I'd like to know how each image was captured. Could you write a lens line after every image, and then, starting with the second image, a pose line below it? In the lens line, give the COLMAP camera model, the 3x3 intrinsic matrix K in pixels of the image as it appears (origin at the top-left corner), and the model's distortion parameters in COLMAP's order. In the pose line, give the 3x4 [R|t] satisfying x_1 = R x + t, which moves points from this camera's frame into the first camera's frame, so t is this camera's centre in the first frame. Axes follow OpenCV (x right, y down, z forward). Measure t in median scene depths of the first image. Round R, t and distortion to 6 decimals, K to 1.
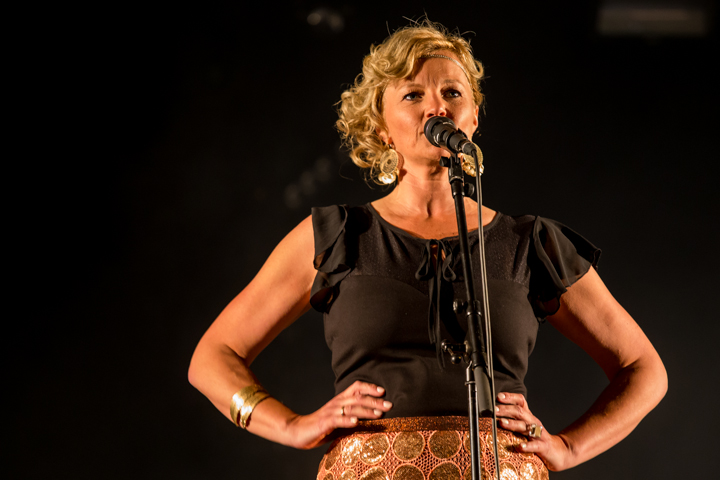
lens RADIAL K [[3850.2, 0, 360.0], [0, 3850.2, 239.9], [0, 0, 1]] dist [-0.517327, 0.000000]
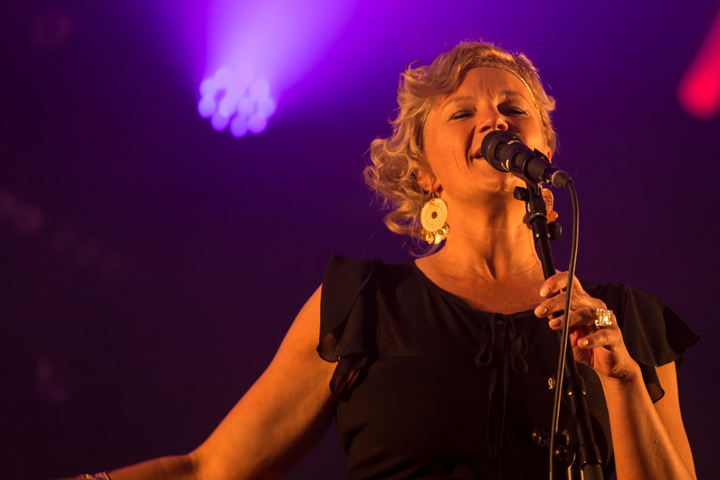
lens RADIAL K [[4218.8, 0, 360.1], [0, 4218.8, 239.9], [0, 0, 1]] dist [0.218717, 0.000000]
pose [[0.998621, -0.051263, -0.011285, 0.002208], [0.050934, 0.998318, -0.027710, 0.007516], [0.012687, 0.027097, 0.999552, 0.182929]]
